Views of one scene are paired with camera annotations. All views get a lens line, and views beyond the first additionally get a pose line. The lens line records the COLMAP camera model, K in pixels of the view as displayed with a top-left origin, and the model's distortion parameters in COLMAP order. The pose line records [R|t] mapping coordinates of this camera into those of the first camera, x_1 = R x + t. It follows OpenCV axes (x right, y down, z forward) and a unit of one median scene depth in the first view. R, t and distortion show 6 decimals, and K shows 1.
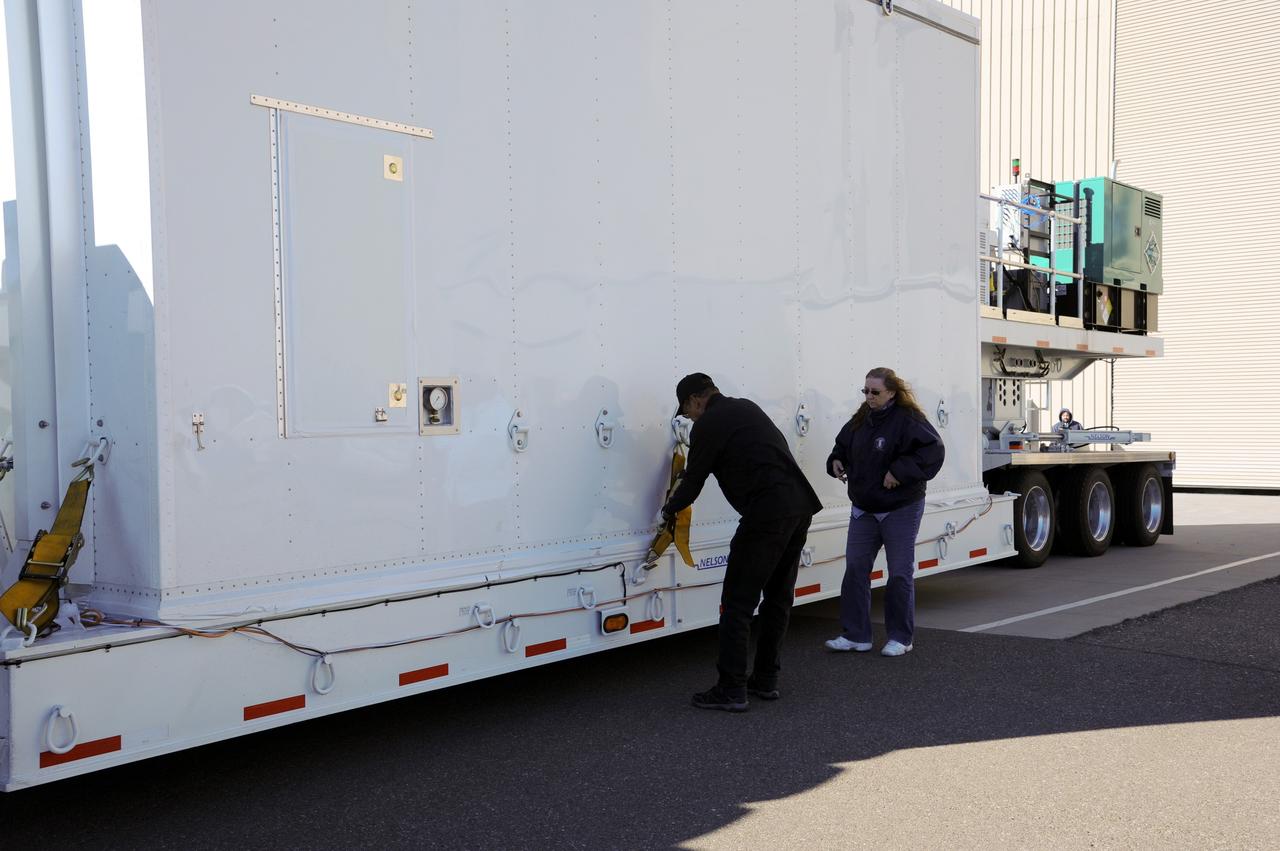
lens RADIAL K [[1110.5, 0, 640.0], [0, 1110.5, 425.5], [0, 0, 1]] dist [-0.084288, 0.005064]
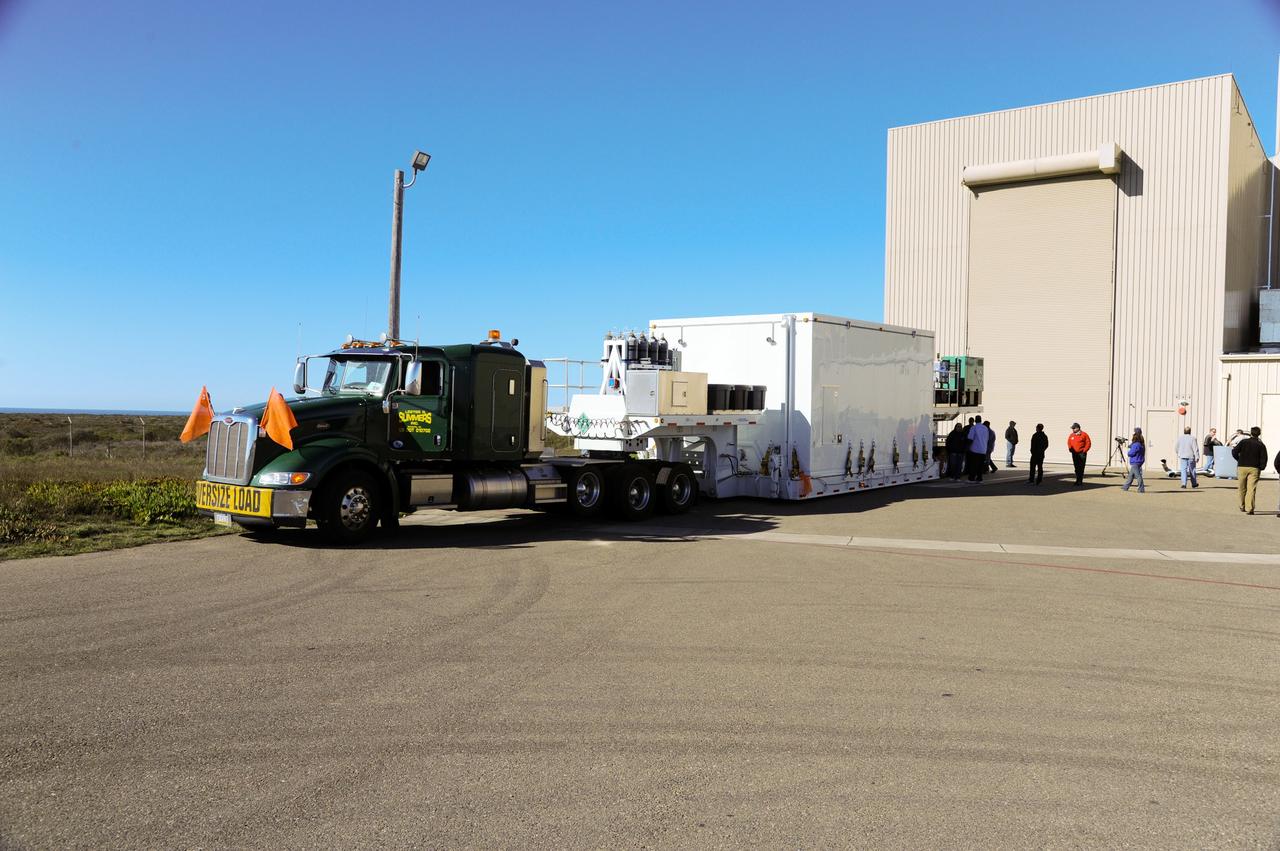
lens RADIAL K [[1110.5, 0, 640.0], [0, 1110.5, 425.5], [0, 0, 1]] dist [-0.084288, 0.005064]
pose [[0.992392, -0.003214, 0.123074, -0.903596], [0.001941, 0.999943, 0.010462, -0.067571], [-0.123101, -0.010143, 0.992342, -2.058976]]
